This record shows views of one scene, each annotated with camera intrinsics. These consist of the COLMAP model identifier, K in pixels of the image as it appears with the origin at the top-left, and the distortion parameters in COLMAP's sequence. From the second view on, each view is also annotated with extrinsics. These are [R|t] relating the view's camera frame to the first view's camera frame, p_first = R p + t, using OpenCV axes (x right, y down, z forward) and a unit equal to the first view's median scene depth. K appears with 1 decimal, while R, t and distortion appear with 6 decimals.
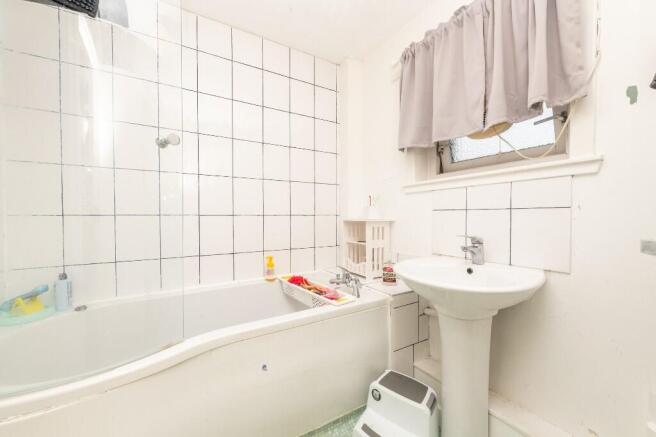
lens RADIAL K [[255.6, 0, 316.5], [0, 255.6, 223.5], [0, 0, 1]] dist [0.005761, -0.001928]
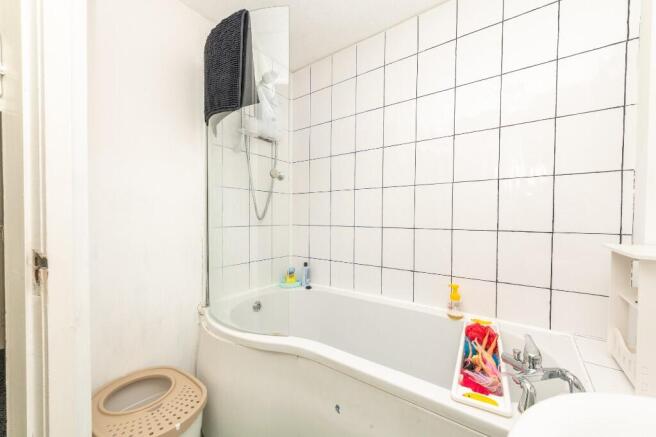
lens RADIAL K [[255.6, 0, 327.1], [0, 255.6, 220.1], [0, 0, 1]] dist [0.005761, -0.001928]
pose [[0.406718, 0.012802, -0.913464, 0.451510], [-0.029947, 0.999551, 0.000674, -0.064173], [0.913063, 0.027081, 0.406919, 0.467484]]
